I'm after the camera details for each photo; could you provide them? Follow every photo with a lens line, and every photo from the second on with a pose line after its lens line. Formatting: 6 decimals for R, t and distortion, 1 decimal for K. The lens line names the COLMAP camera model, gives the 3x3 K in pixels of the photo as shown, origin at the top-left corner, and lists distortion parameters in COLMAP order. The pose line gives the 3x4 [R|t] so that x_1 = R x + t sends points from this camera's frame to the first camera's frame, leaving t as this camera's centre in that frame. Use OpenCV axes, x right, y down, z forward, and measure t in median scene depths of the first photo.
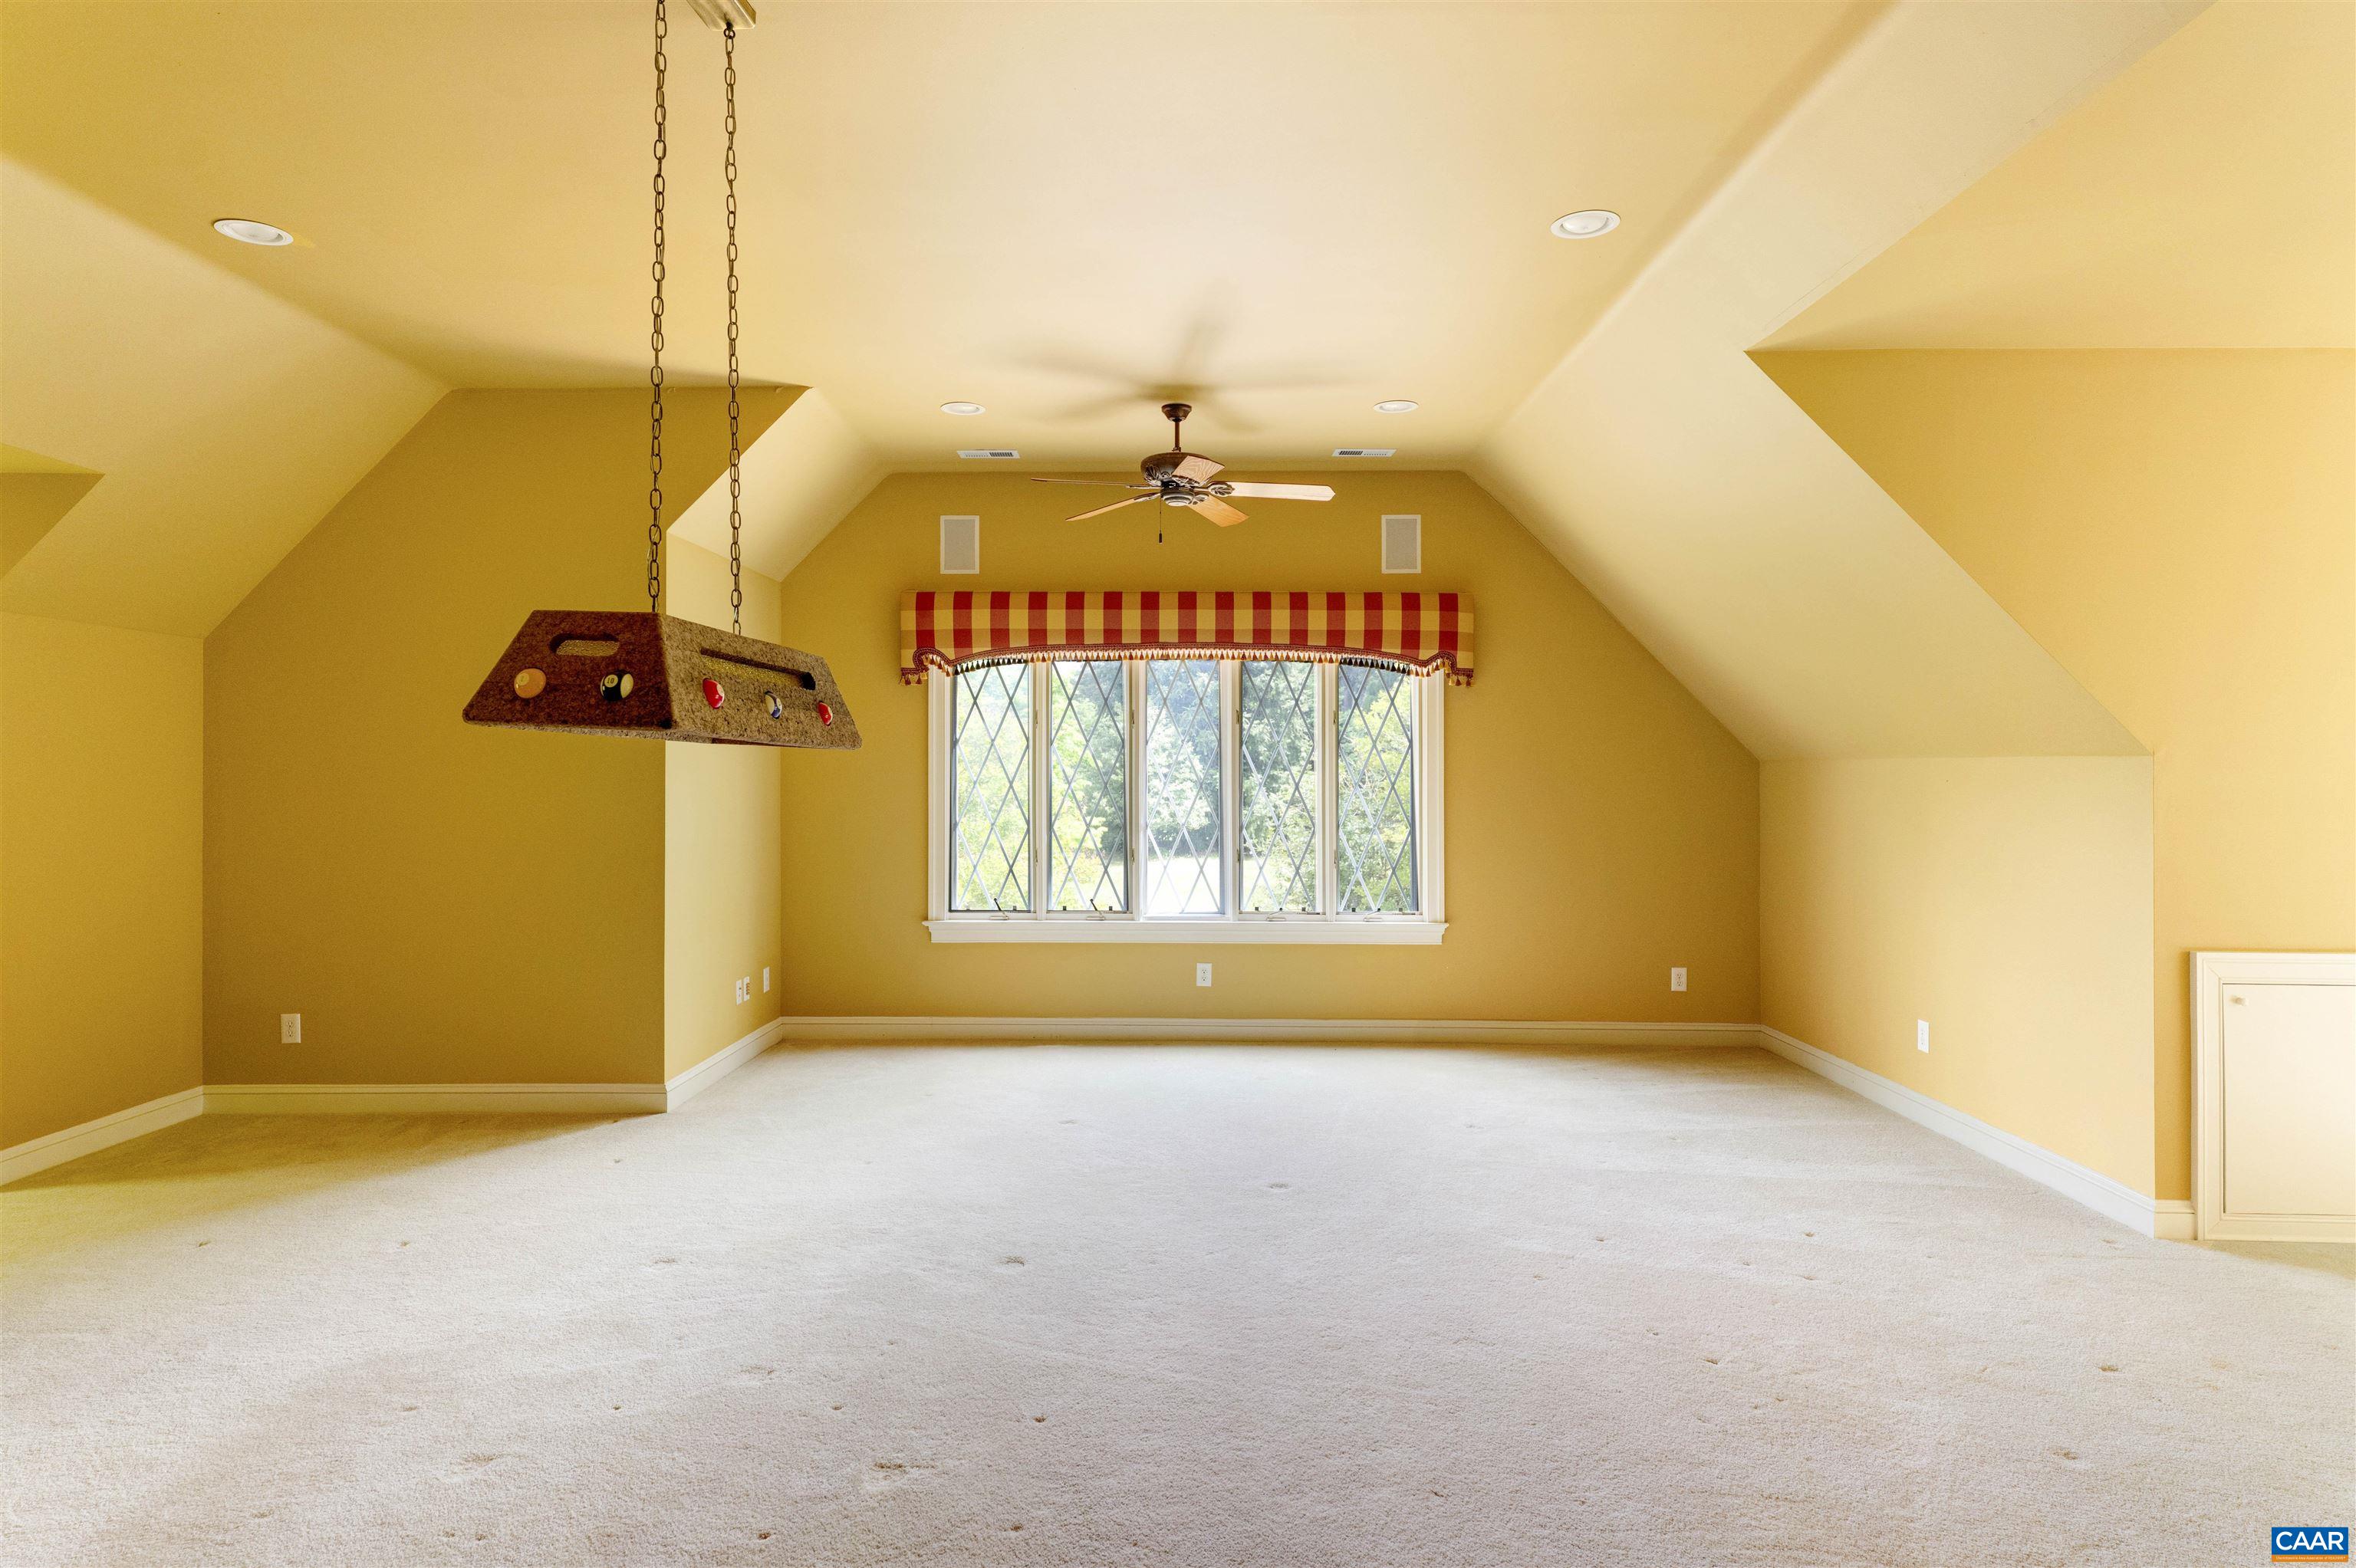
lens RADIAL K [[1302.0, 0, 1178.0], [0, 1302.0, 784.0], [0, 0, 1]] dist [0.013932, -0.001298]
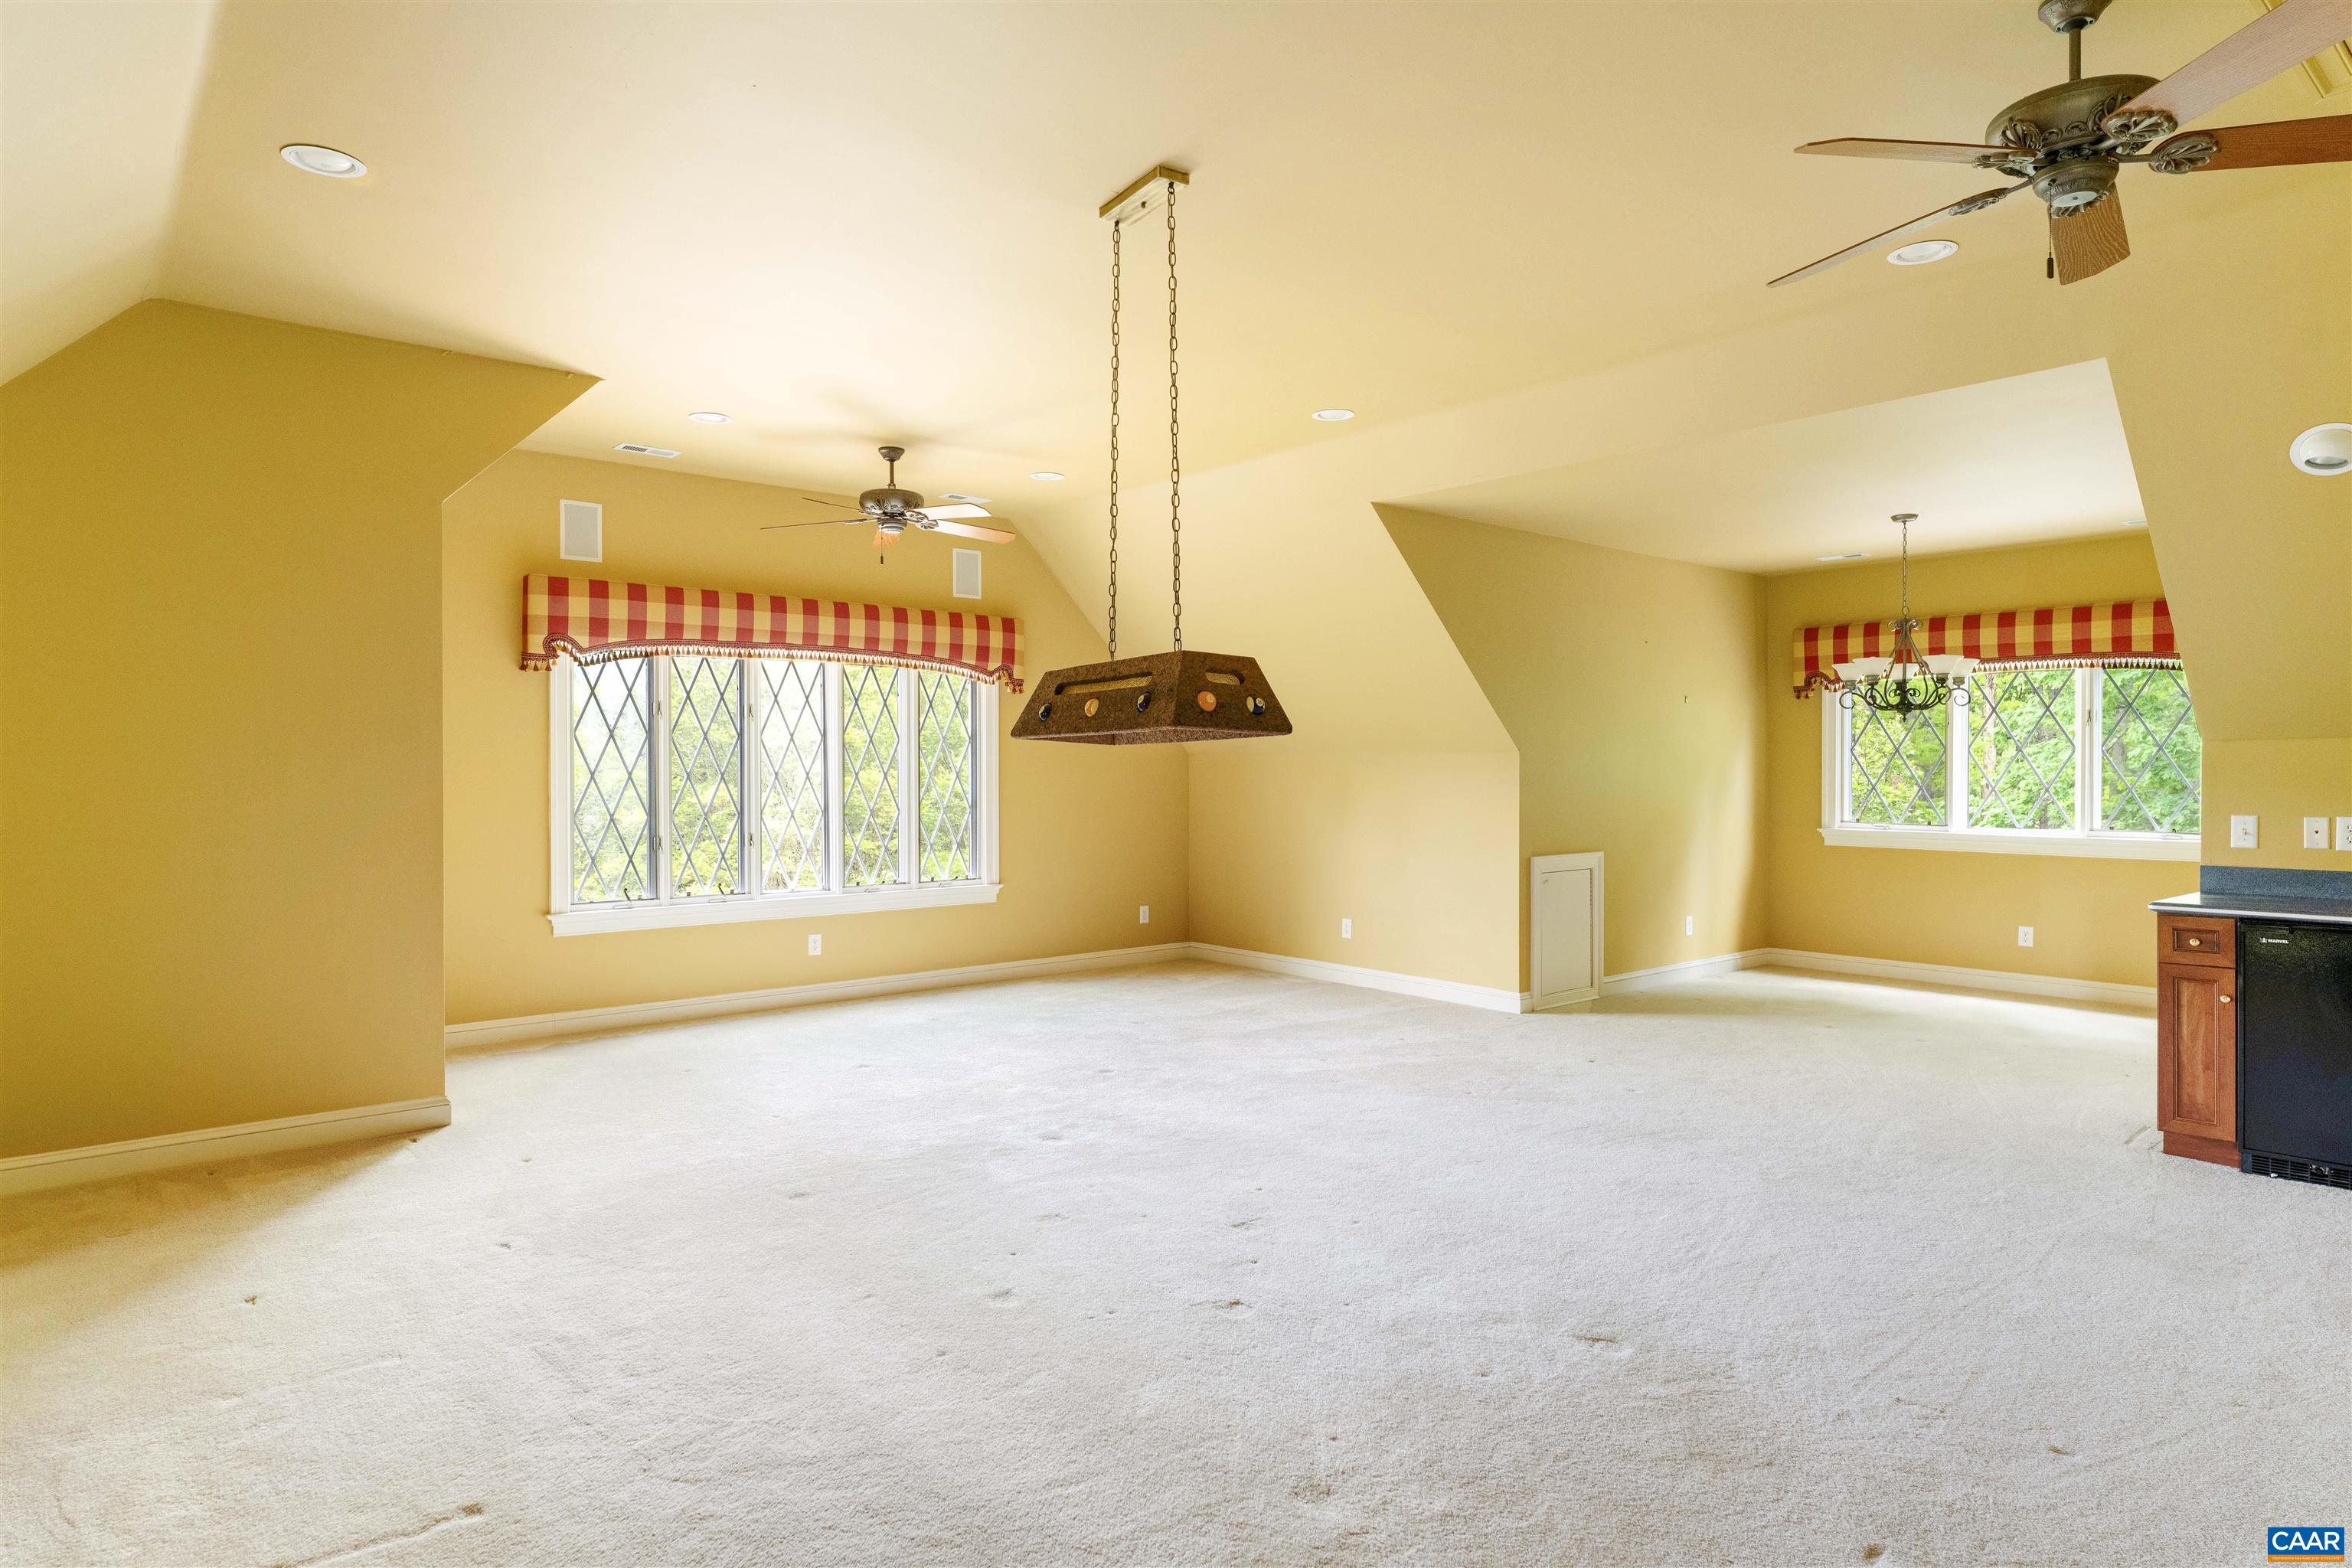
lens RADIAL K [[1283.3, 0, 1177.6], [0, 1283.3, 764.3], [0, 0, 1]] dist [-0.014579, -0.001409]
pose [[0.751707, -0.001069, 0.659497, -0.617122], [0.006845, 0.999957, -0.006181, 0.002535], [-0.659462, 0.009160, 0.751682, -0.033671]]
